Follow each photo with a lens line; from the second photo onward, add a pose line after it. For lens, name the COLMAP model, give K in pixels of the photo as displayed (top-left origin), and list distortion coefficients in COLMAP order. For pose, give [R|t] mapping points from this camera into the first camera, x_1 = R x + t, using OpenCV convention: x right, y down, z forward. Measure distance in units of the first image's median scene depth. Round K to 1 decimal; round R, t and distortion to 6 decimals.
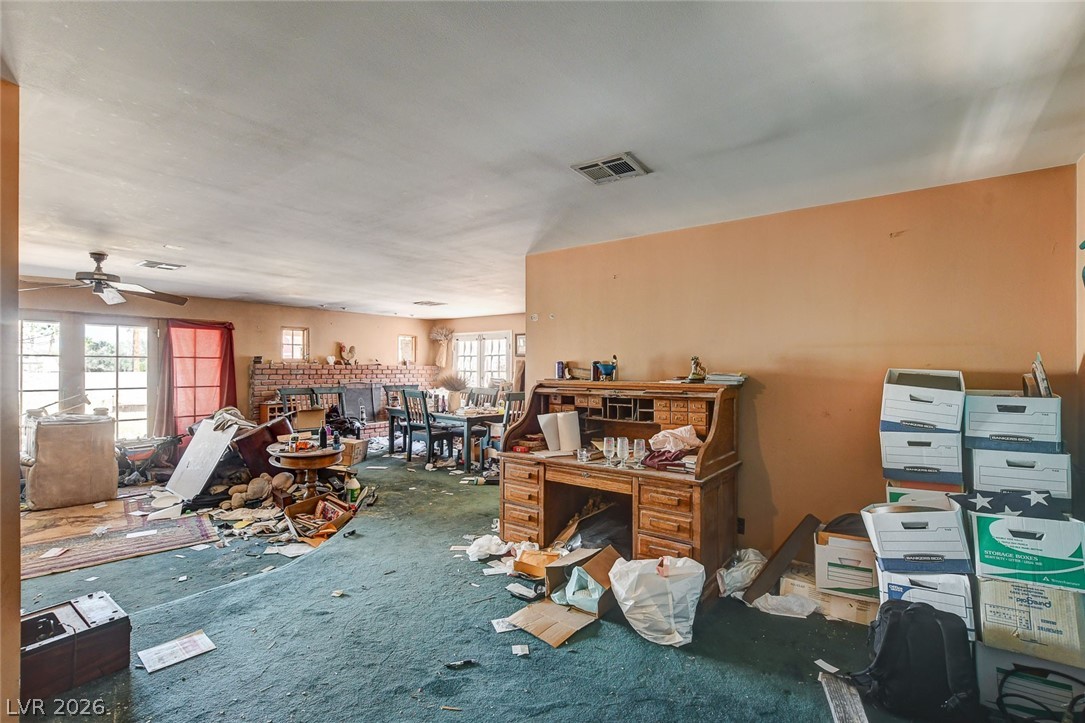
lens RADIAL K [[495.6, 0, 544.4], [0, 495.6, 363.7], [0, 0, 1]] dist [-0.026104, 0.003012]
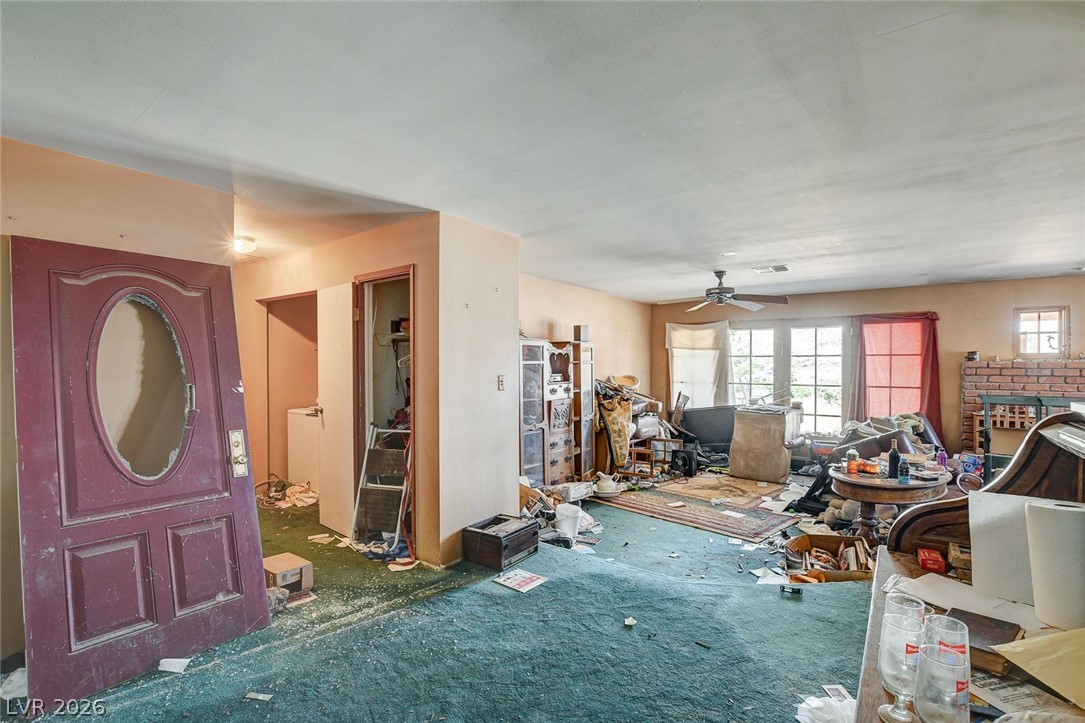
lens RADIAL K [[495.6, 0, 545.3], [0, 495.6, 364.4], [0, 0, 1]] dist [-0.026104, 0.003012]
pose [[-0.005878, -0.001411, -0.999982, 0.334442], [0.007090, 0.999974, -0.001453, 0.002738], [0.999958, -0.007099, -0.005867, 0.611953]]
